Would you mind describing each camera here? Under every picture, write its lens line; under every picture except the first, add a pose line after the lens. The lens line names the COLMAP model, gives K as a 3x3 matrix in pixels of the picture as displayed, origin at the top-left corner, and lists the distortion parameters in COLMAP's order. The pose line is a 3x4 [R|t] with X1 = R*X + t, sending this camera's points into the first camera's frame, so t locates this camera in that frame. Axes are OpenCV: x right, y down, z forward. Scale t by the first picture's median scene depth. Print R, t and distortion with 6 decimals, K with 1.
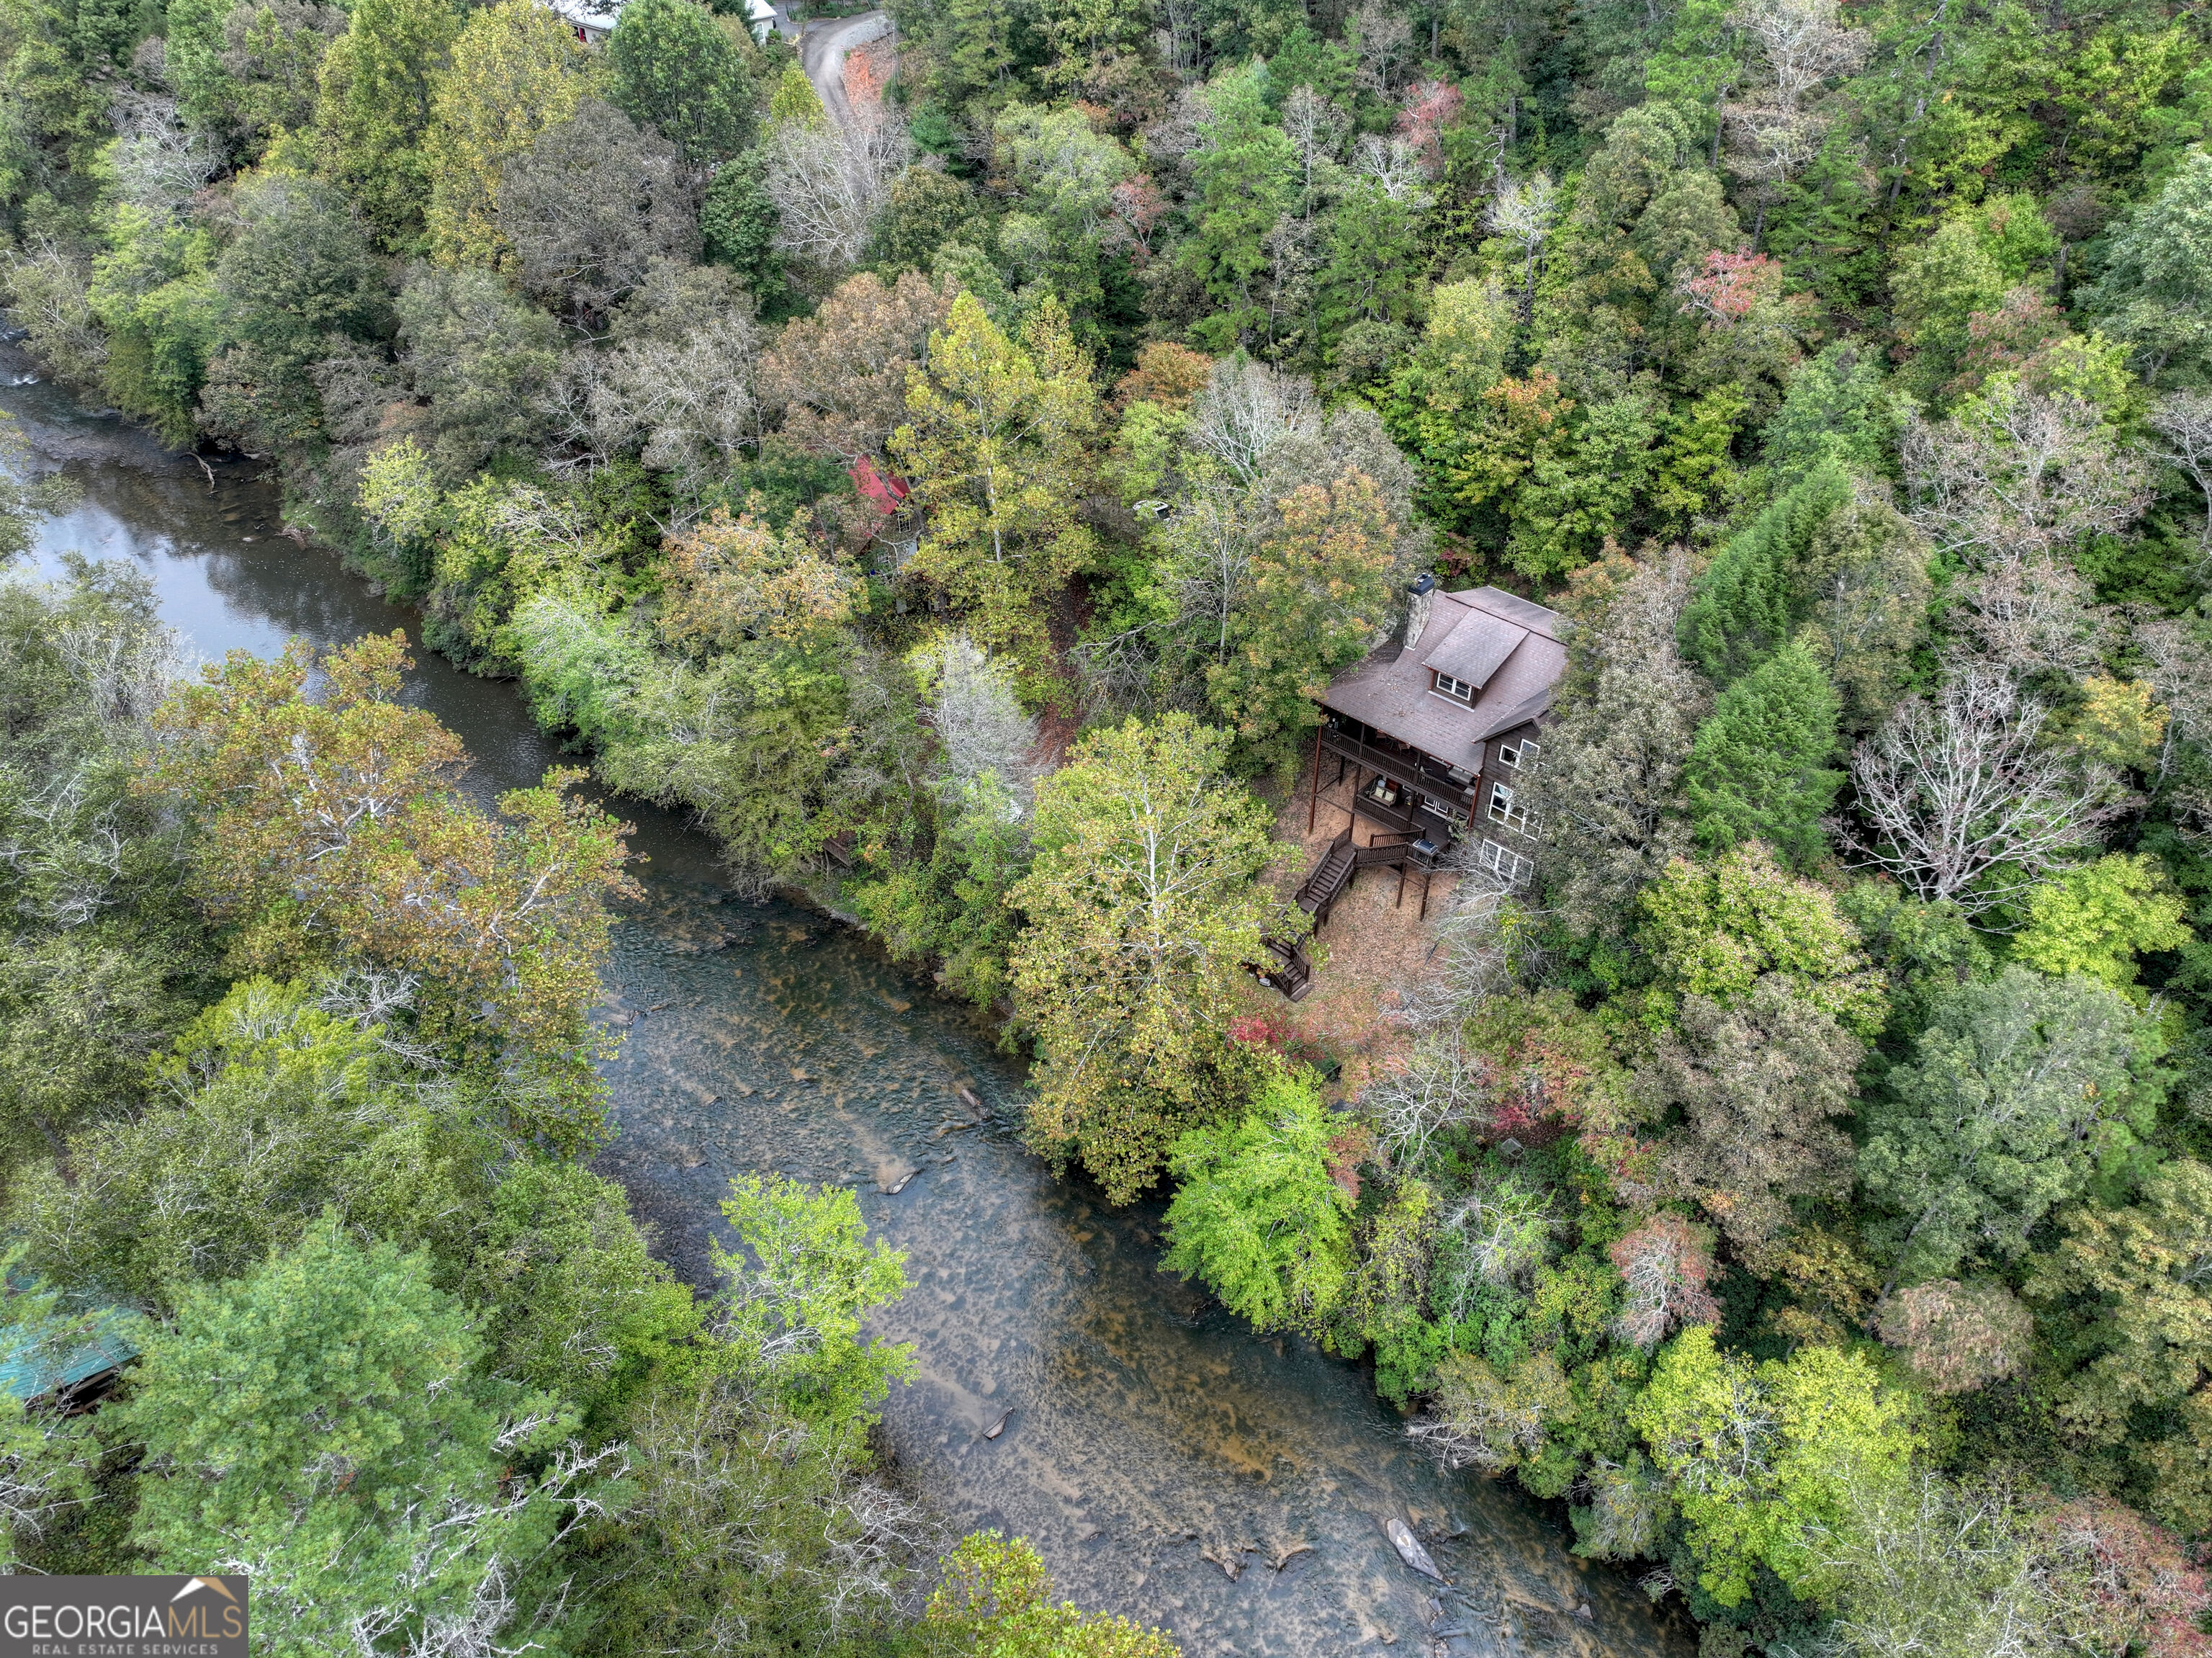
lens RADIAL K [[1560.4, 0, 1106.0], [0, 1560.4, 829.0], [0, 0, 1]] dist [-0.001854, 0.020705]
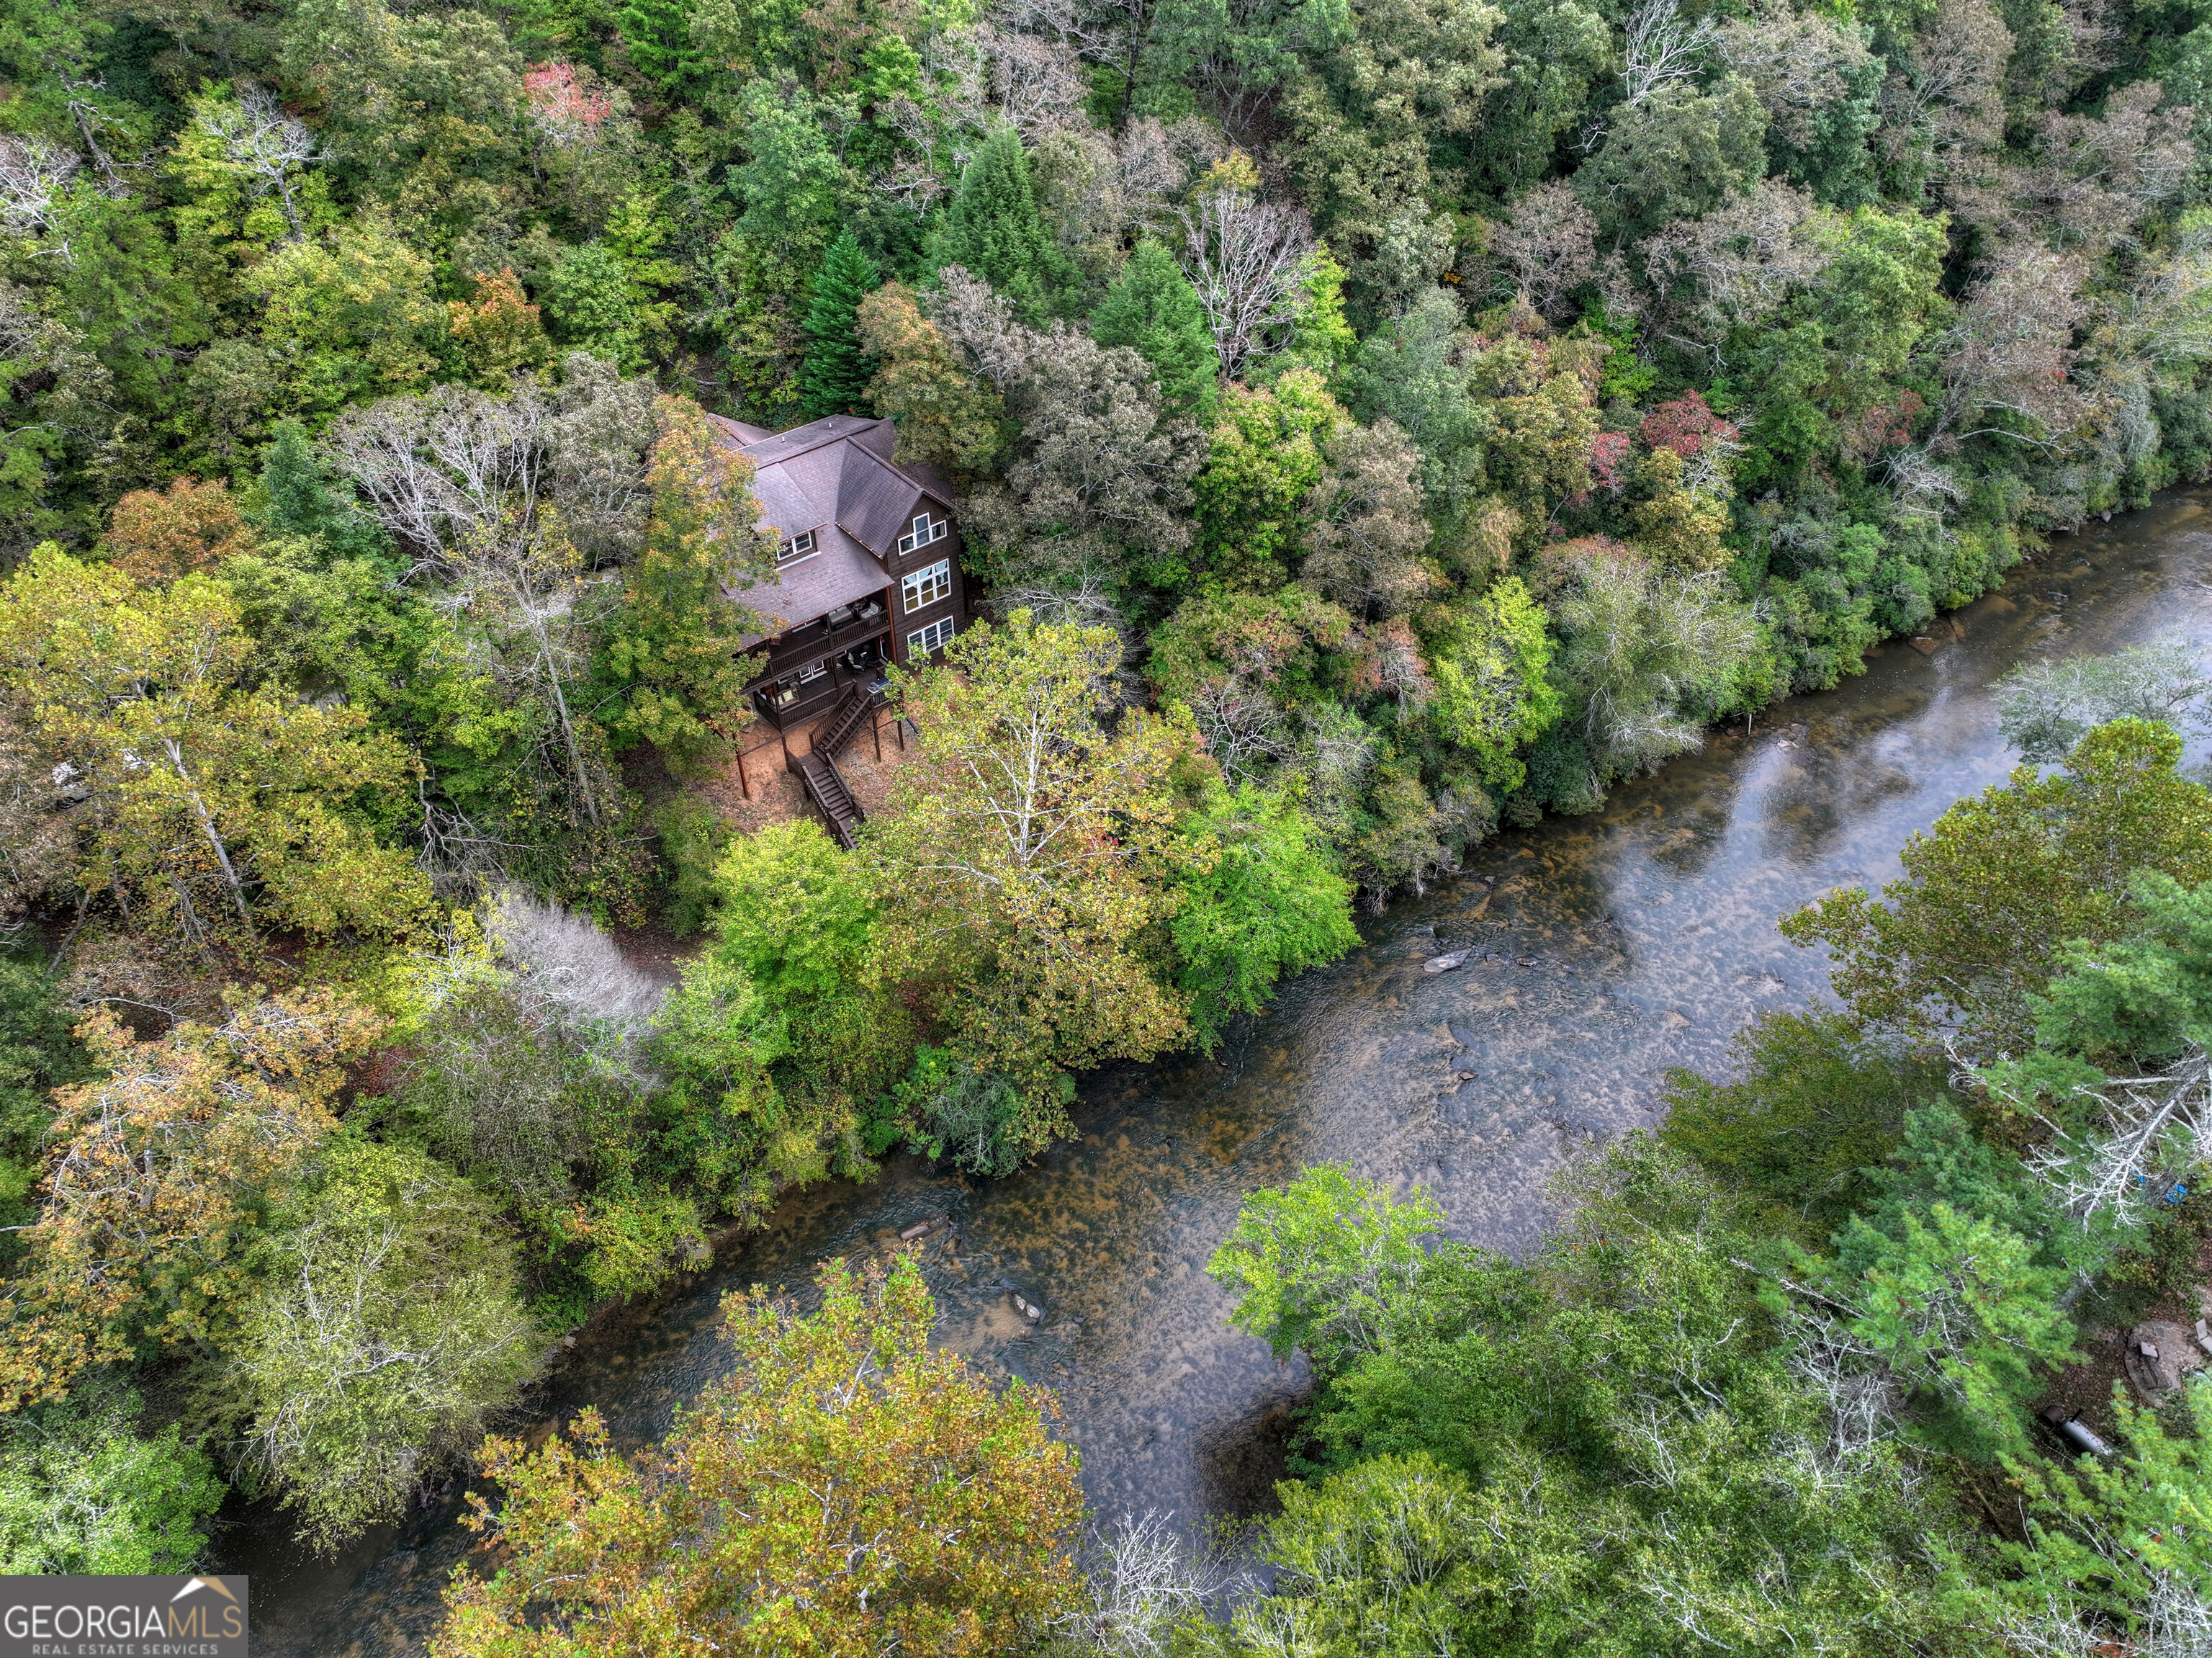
lens RADIAL K [[1560.4, 0, 1106.0], [0, 1560.4, 829.0], [0, 0, 1]] dist [-0.001854, 0.020705]
pose [[0.135169, -0.685443, 0.715470, -0.457651], [0.617895, 0.622798, 0.479925, -0.265728], [-0.774555, 0.377214, 0.507715, 0.345495]]
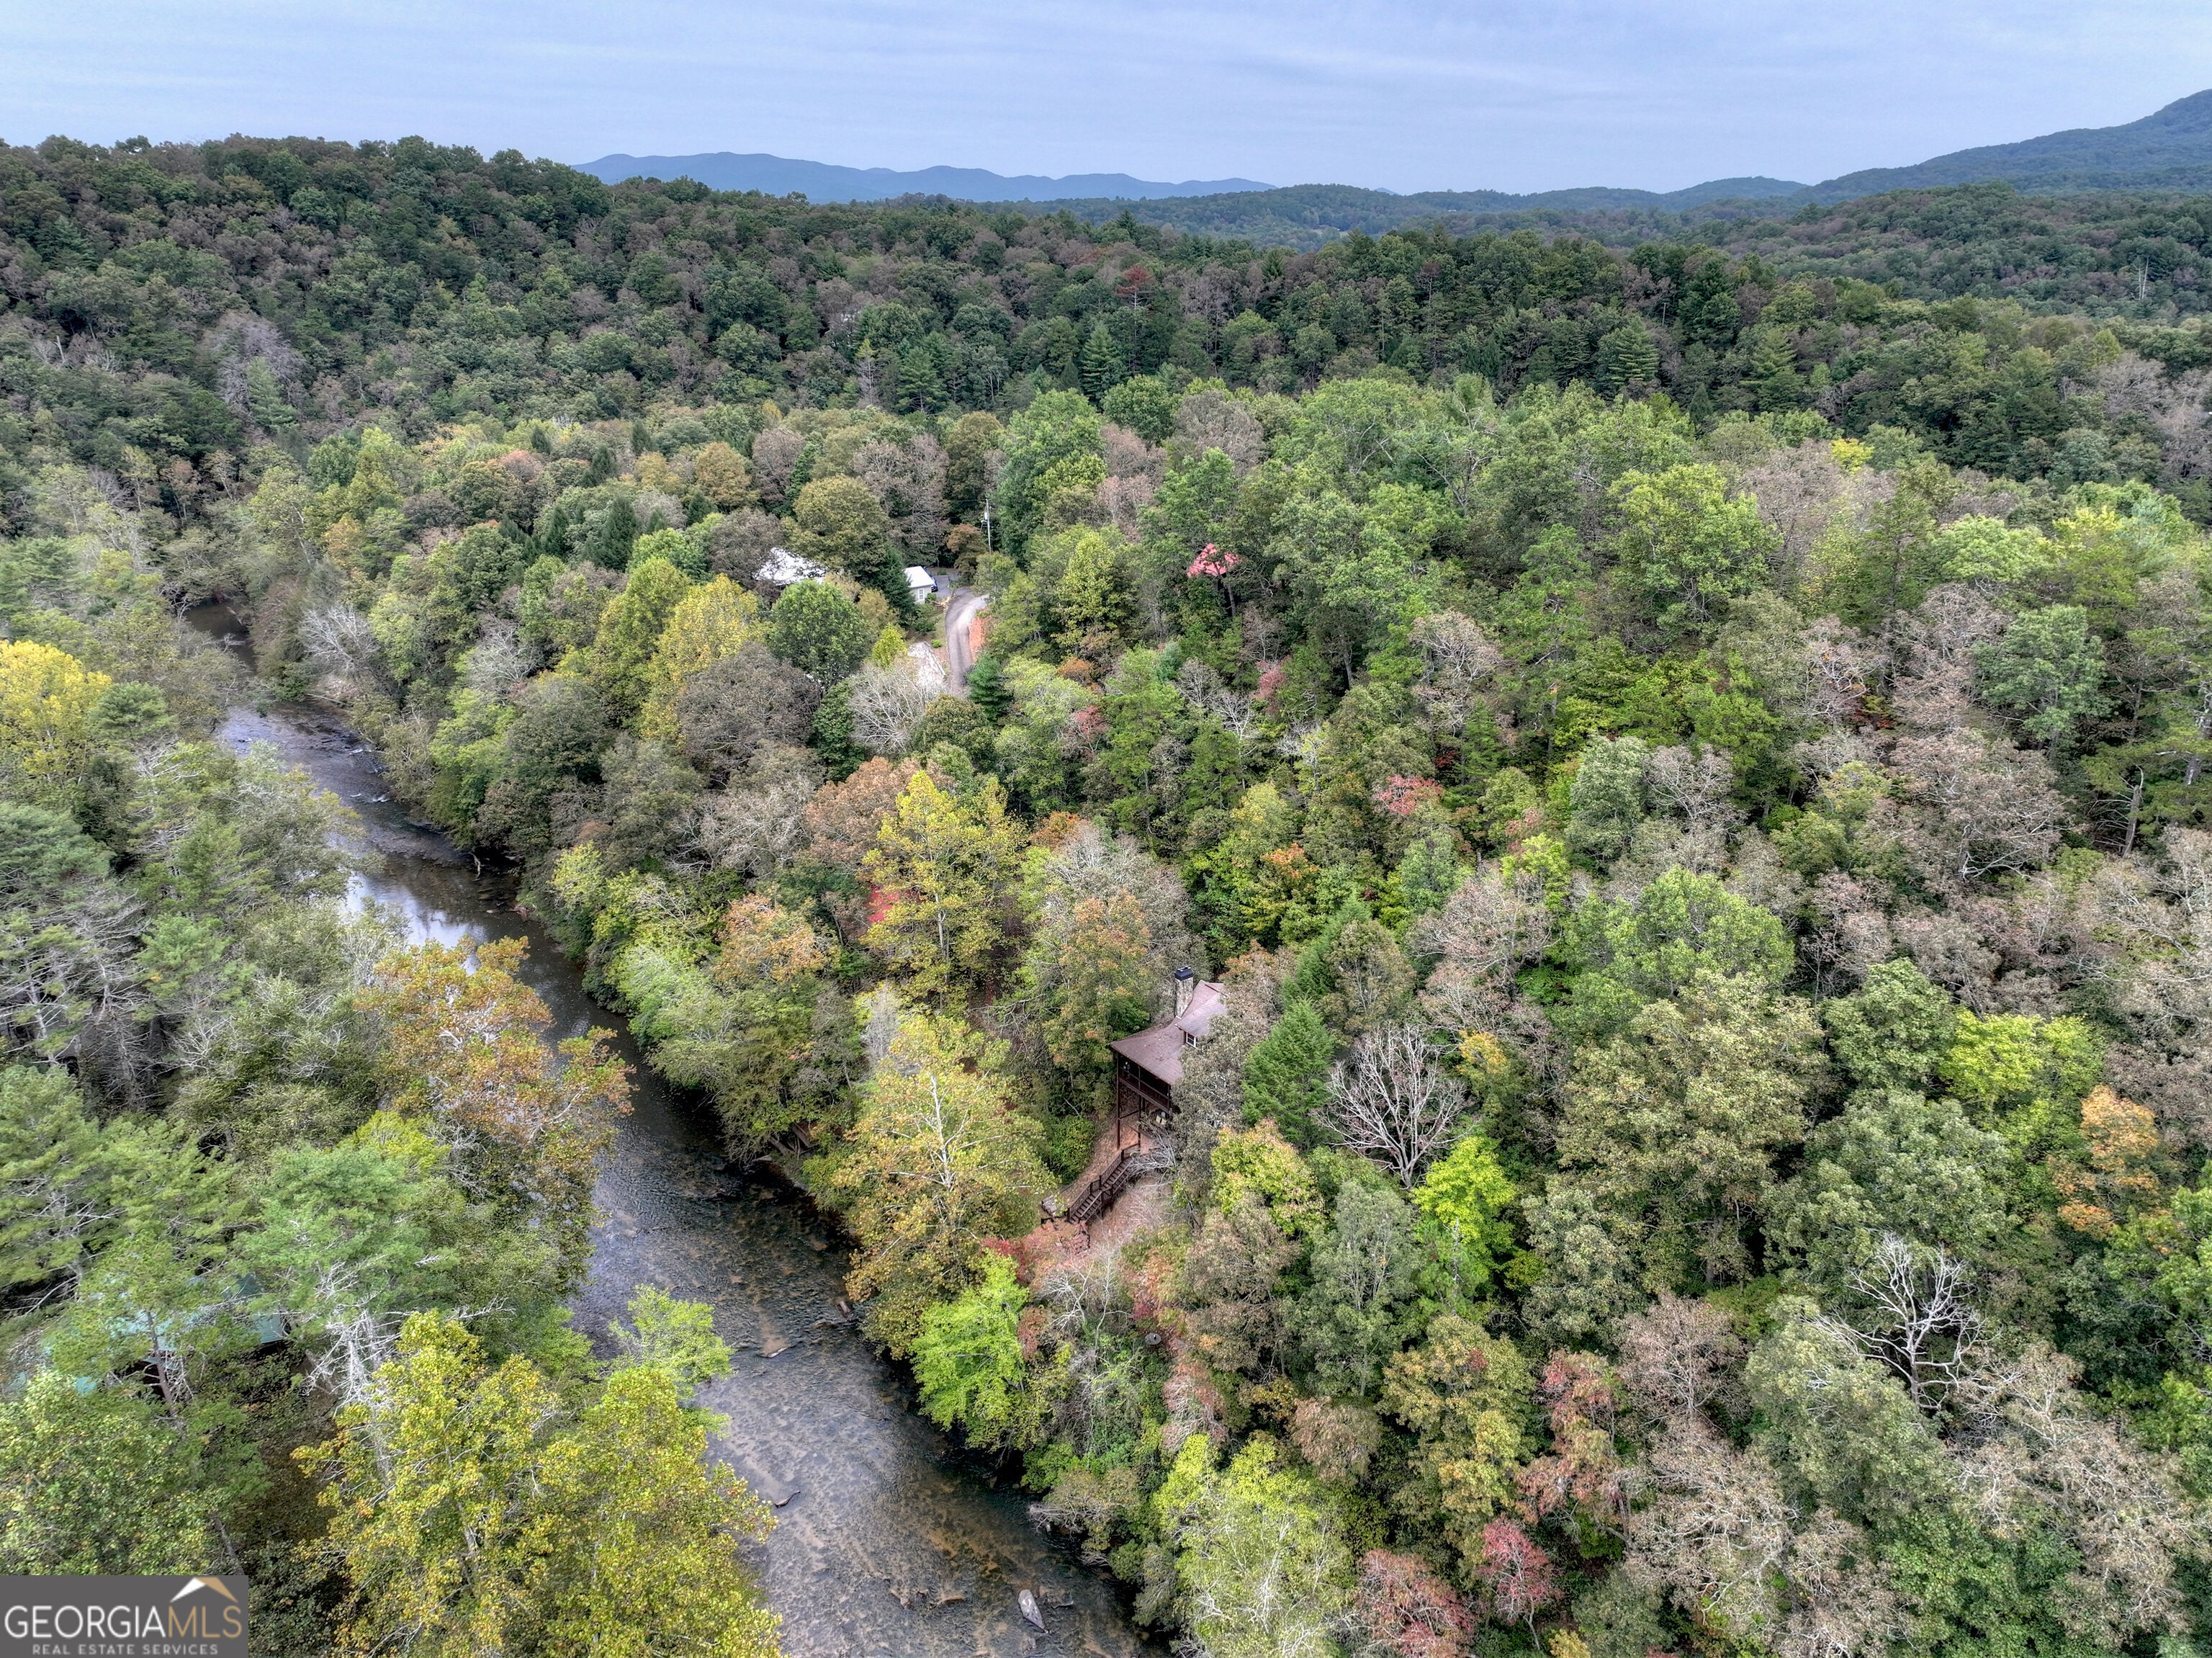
lens RADIAL K [[1560.4, 0, 1106.0], [0, 1560.4, 829.0], [0, 0, 1]] dist [-0.001854, 0.020705]
pose [[0.984908, 0.066388, -0.159839, 0.294251], [-0.111780, 0.949066, -0.294583, 0.130109], [0.132141, 0.308004, 0.942164, -0.370825]]
